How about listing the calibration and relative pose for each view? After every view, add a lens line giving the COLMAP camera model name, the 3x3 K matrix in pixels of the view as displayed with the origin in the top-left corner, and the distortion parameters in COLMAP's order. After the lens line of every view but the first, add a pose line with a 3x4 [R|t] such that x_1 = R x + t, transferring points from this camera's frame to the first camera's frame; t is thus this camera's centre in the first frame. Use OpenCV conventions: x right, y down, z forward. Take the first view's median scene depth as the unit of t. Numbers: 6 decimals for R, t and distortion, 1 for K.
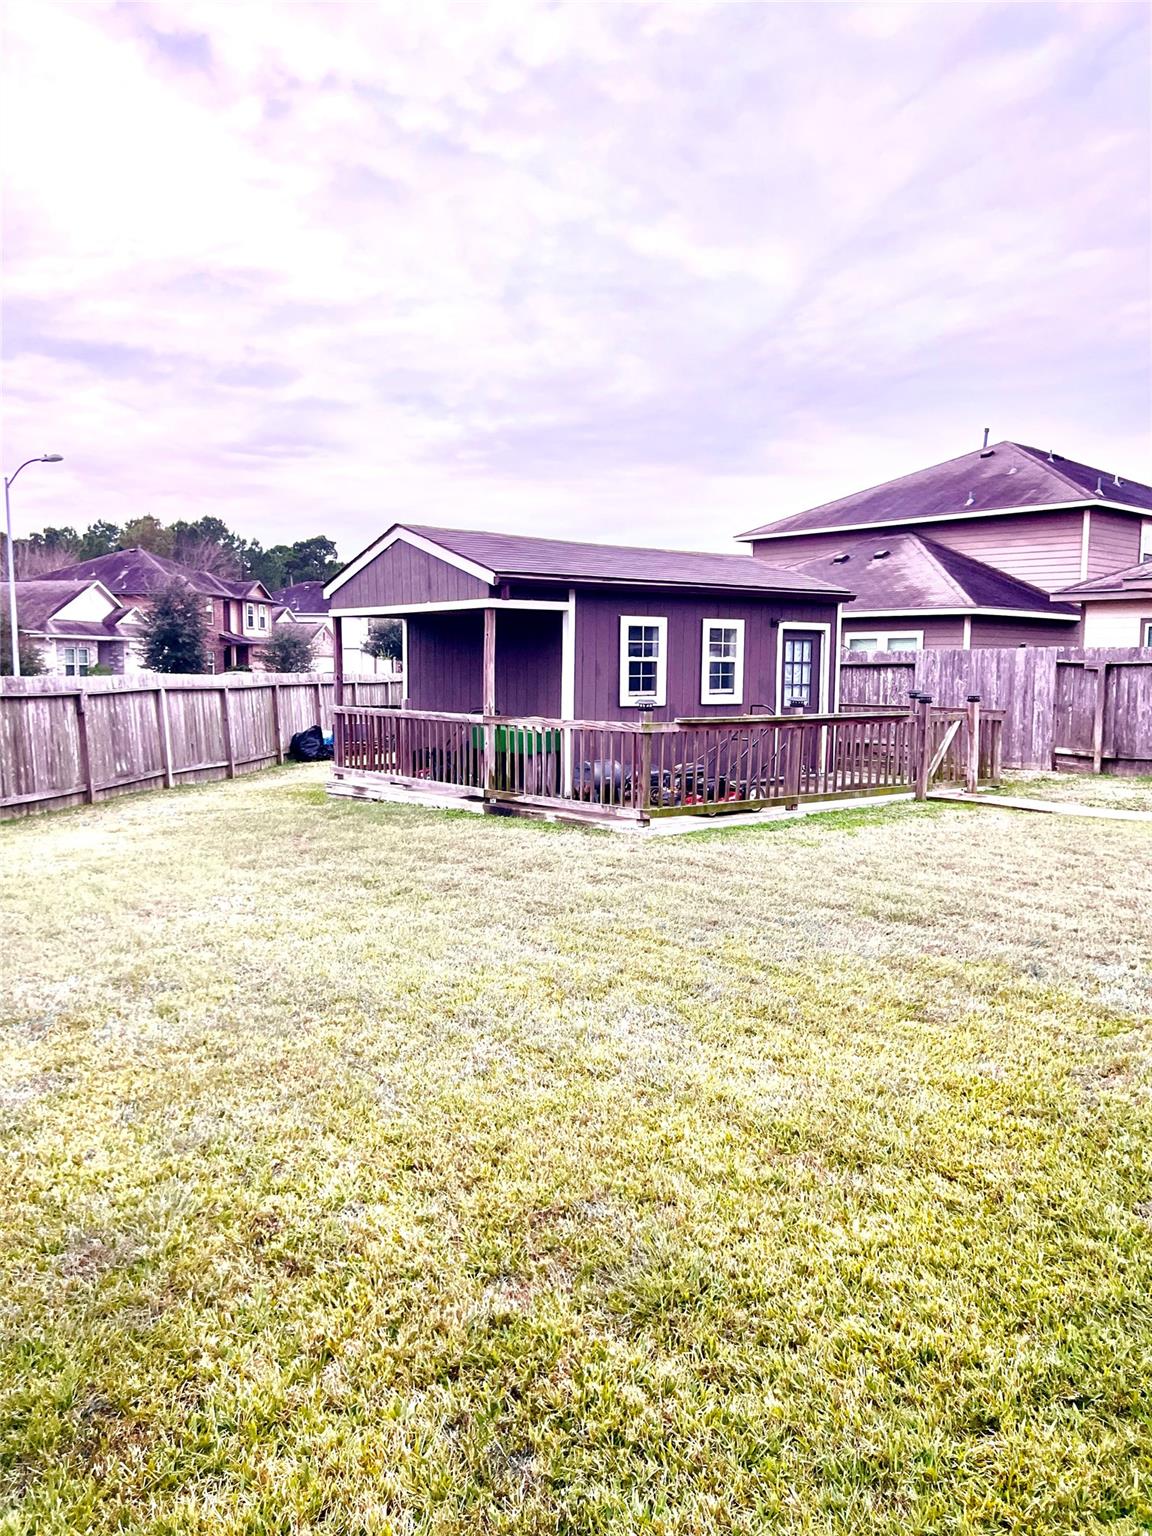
lens RADIAL K [[1136.9, 0, 576.7], [0, 1136.9, 784.4], [0, 0, 1]] dist [0.047955, -0.057159]
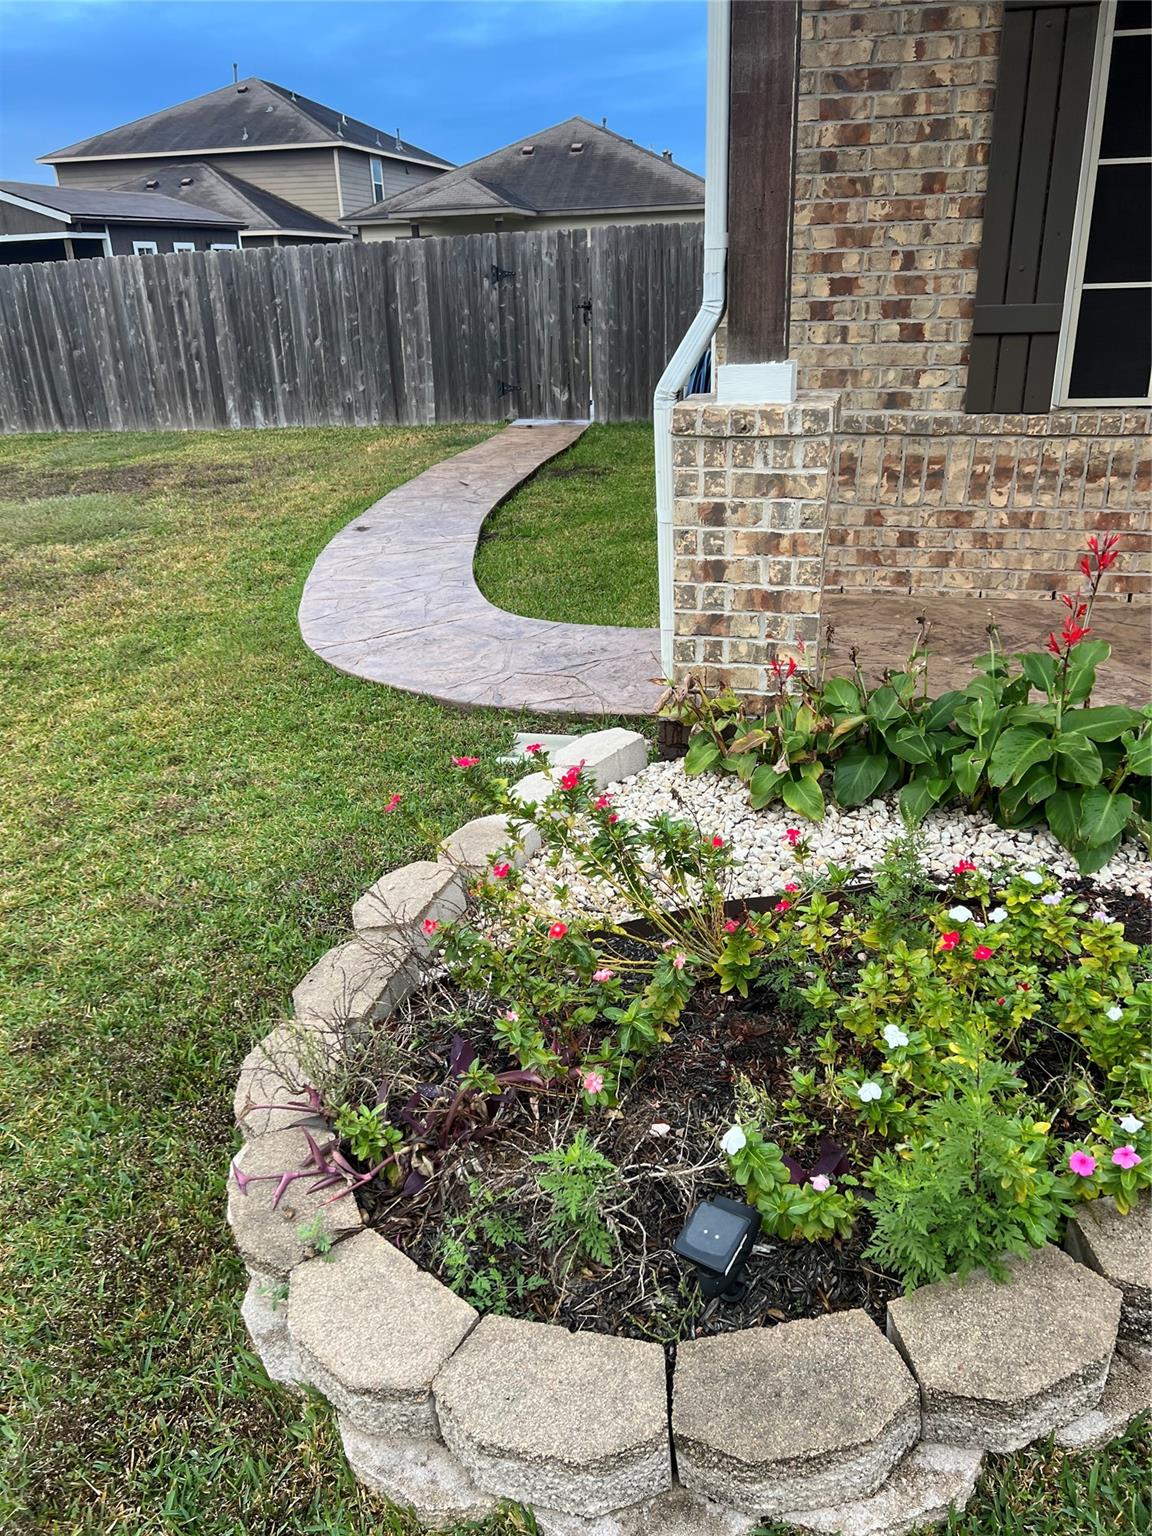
lens RADIAL K [[1136.9, 0, 583.7], [0, 1136.9, 774.7], [0, 0, 1]] dist [0.047955, -0.057159]
pose [[0.800652, -0.269136, 0.535278, -0.245602], [0.100752, 0.941184, 0.322523, 0.049730], [-0.590598, -0.204298, 0.780677, -0.387615]]
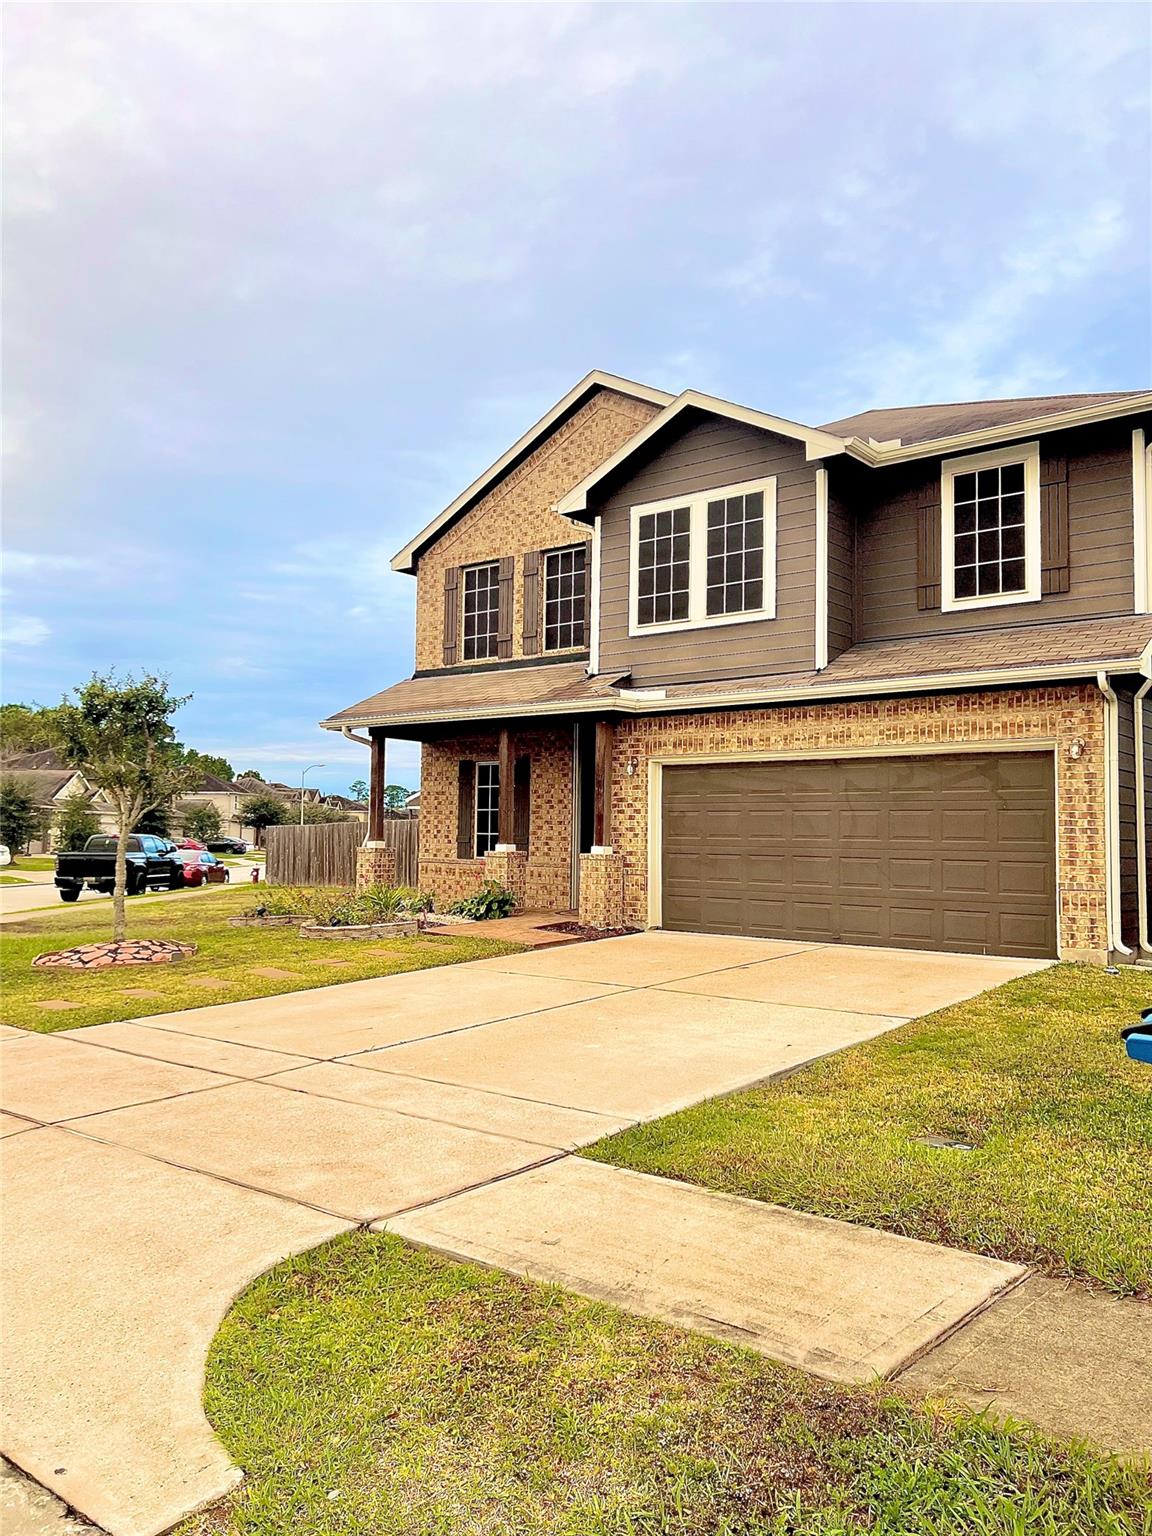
lens RADIAL K [[1136.9, 0, 568.4], [0, 1136.9, 768.7], [0, 0, 1]] dist [0.047955, -0.057159]
pose [[0.982653, 0.017734, 0.184604, -0.177193], [0.013082, 0.986310, -0.164383, 0.112161], [-0.184992, 0.163947, 0.968968, -0.915485]]
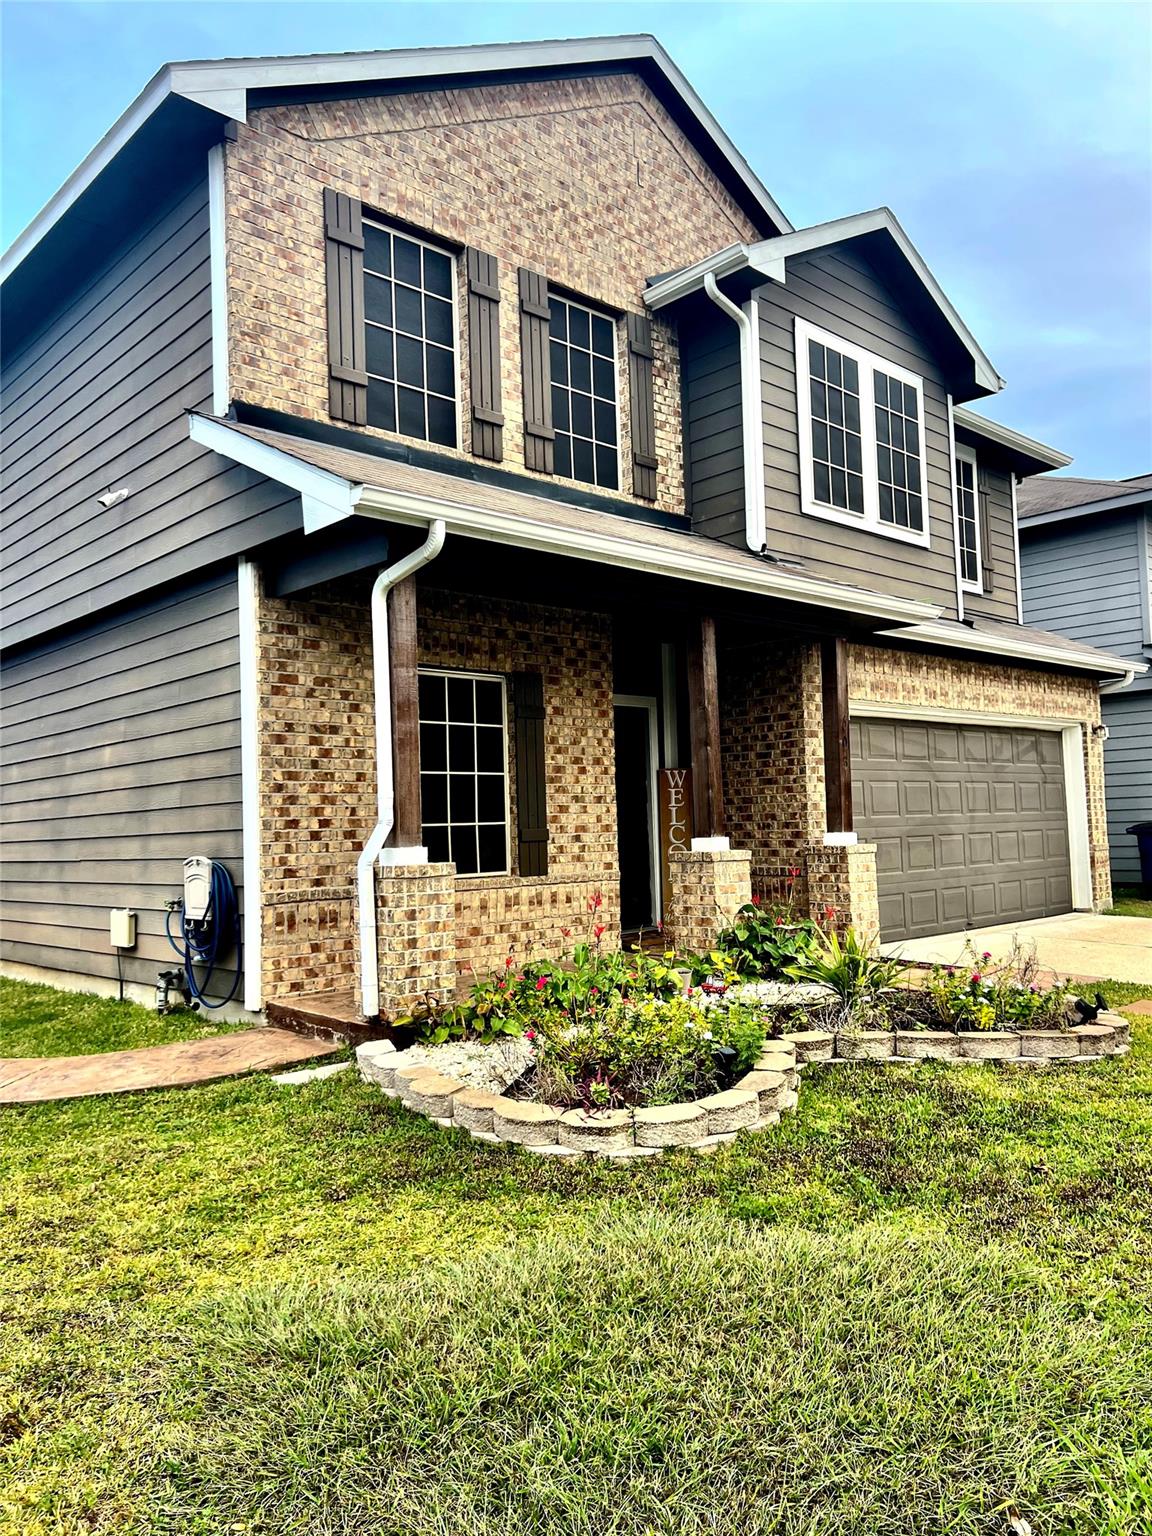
lens RADIAL K [[1136.9, 0, 575.7], [0, 1136.9, 773.6], [0, 0, 1]] dist [0.047955, -0.057159]
pose [[-0.050816, 0.044162, 0.997731, -0.389676], [0.136564, 0.989945, -0.036862, 0.048104], [-0.989327, 0.134381, -0.056336, -0.329097]]
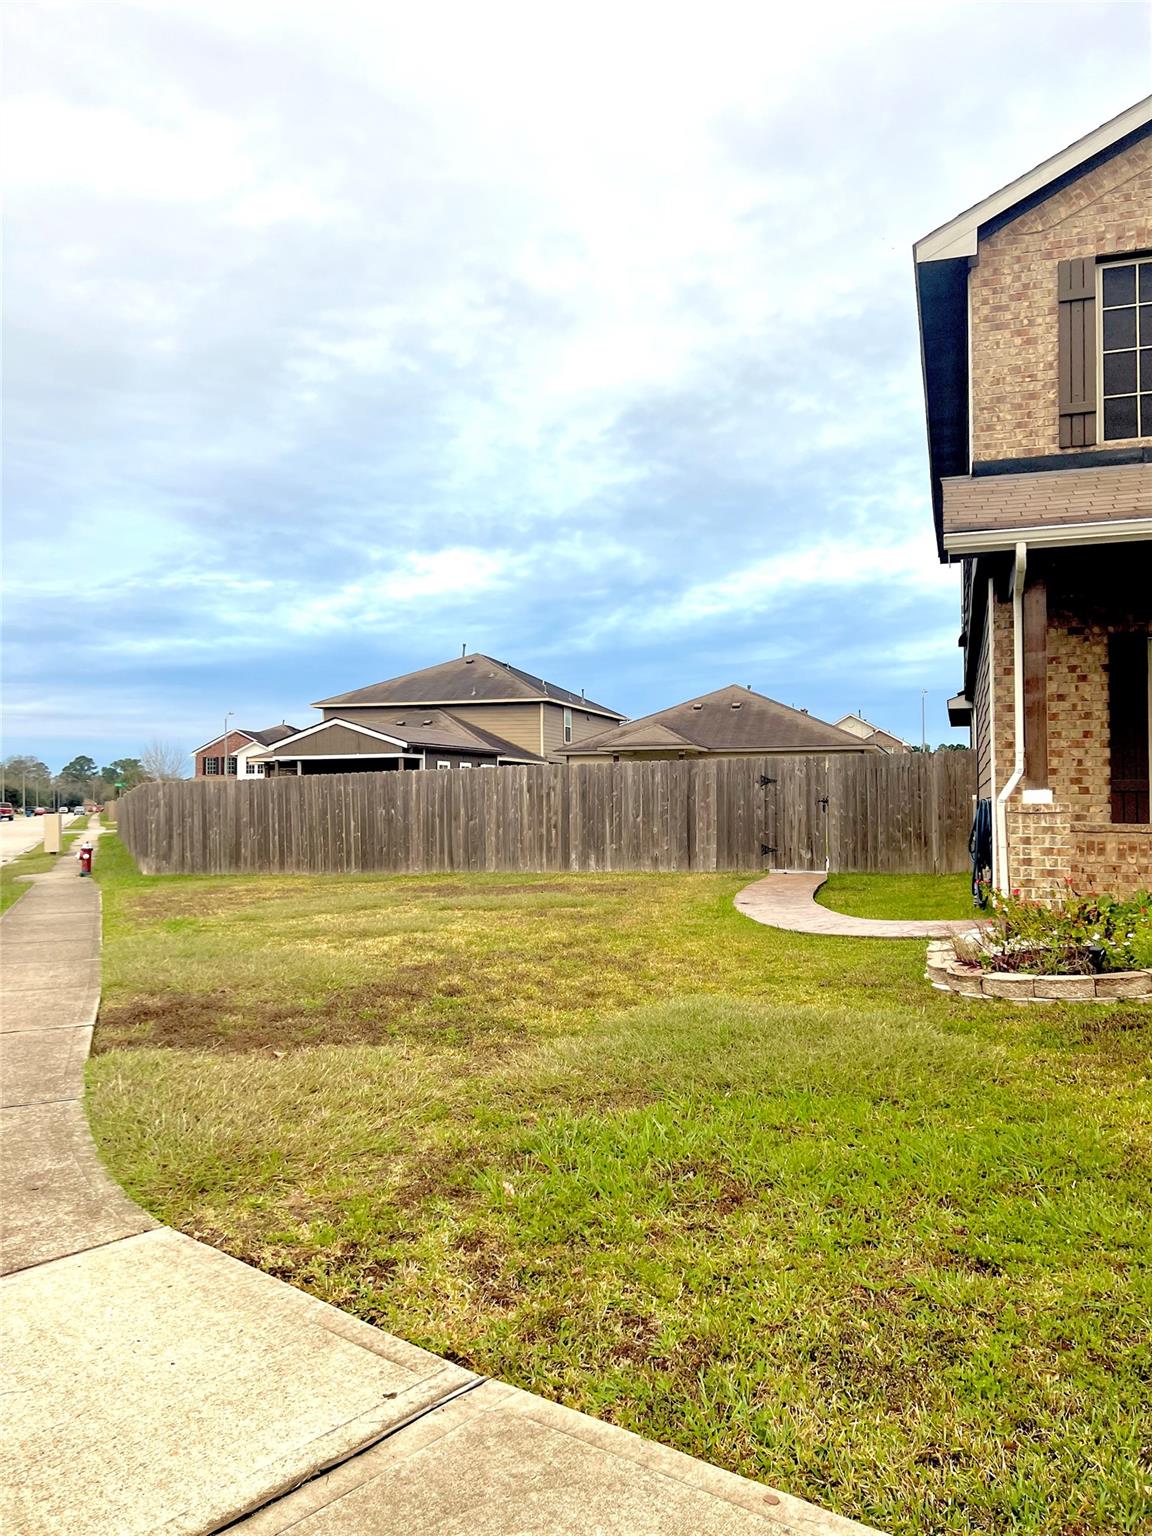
lens RADIAL K [[1136.9, 0, 586.3], [0, 1136.9, 780.5], [0, 0, 1]] dist [0.047955, -0.057159]
pose [[0.848957, 0.001249, 0.528460, -0.418244], [0.065054, 0.992144, -0.106853, 0.070959], [-0.524442, 0.125092, 0.842207, -0.492795]]
